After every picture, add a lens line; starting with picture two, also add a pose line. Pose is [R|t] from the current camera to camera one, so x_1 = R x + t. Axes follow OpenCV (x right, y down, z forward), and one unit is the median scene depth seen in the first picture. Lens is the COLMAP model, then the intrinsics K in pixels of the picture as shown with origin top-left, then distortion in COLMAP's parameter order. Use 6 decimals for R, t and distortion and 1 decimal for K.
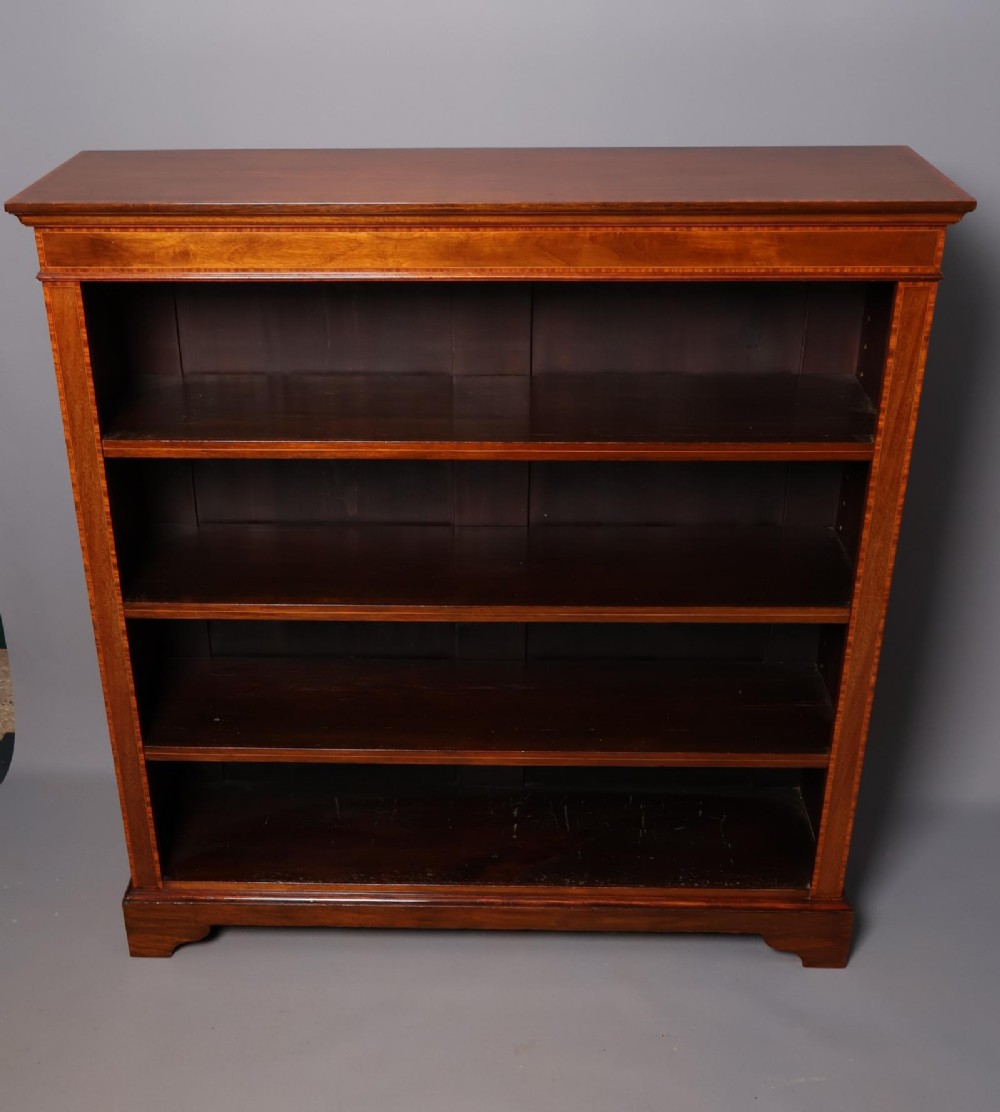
lens RADIAL K [[1218.1, 0, 500.0], [0, 1218.1, 556.0], [0, 0, 1]] dist [0.003911, 0.001645]
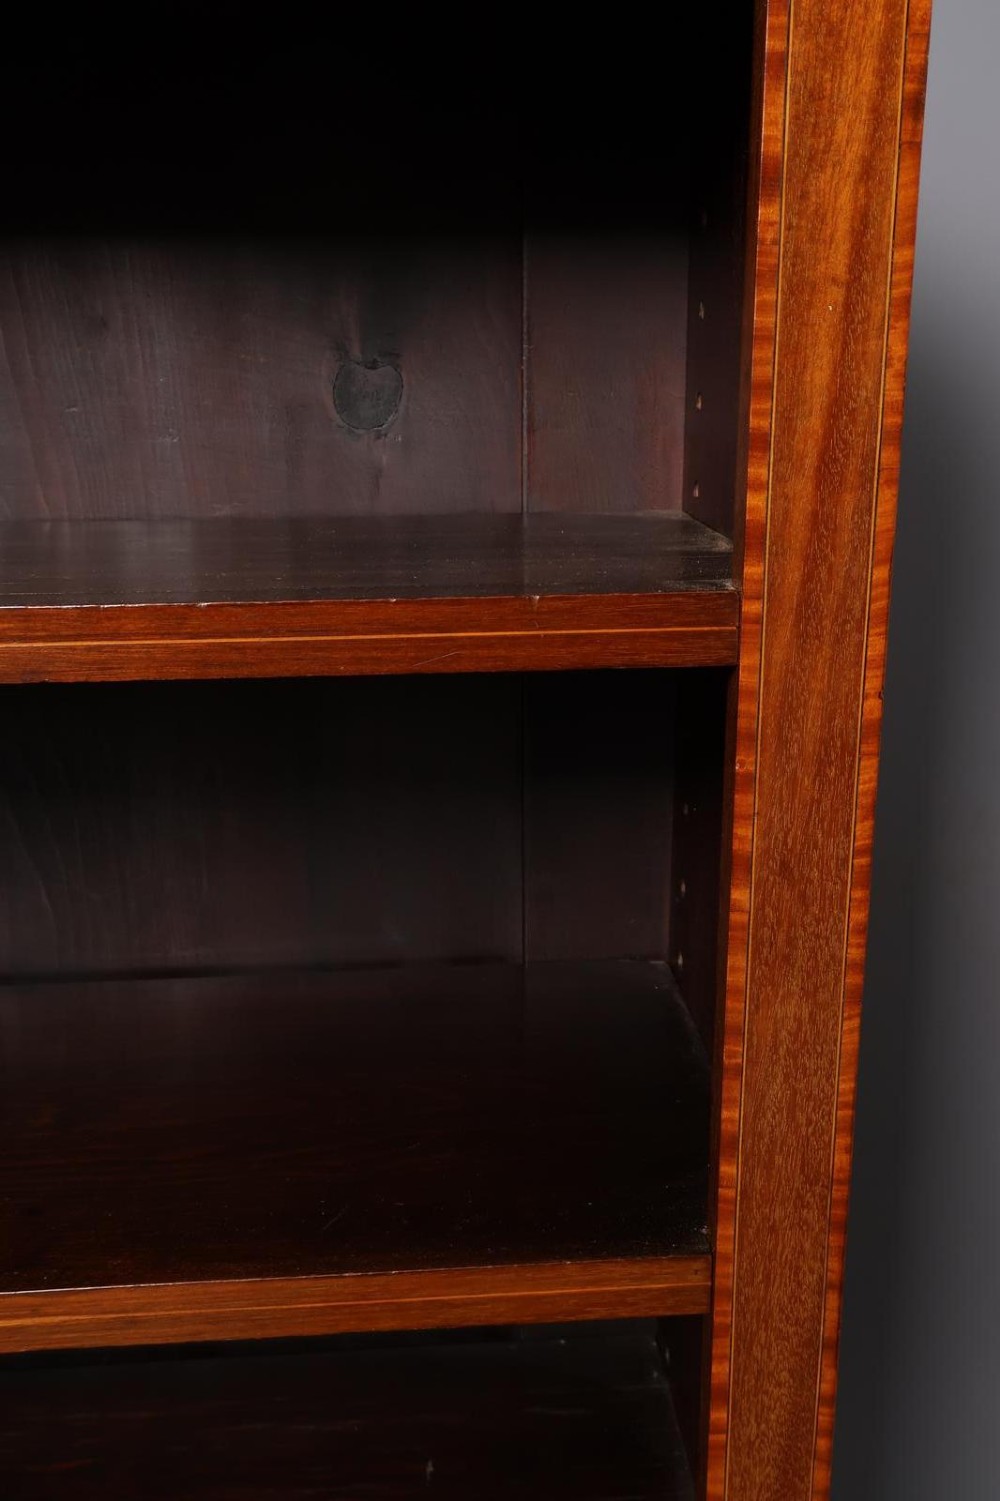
lens RADIAL K [[1256.3, 0, 497.2], [0, 1256.3, 767.2], [0, 0, 1]] dist [0.010346, 0.001929]
pose [[0.996379, -0.027670, 0.080391, 0.227263], [0.043277, 0.978956, -0.199428, -0.009028], [-0.073181, 0.202185, 0.976609, 0.730398]]
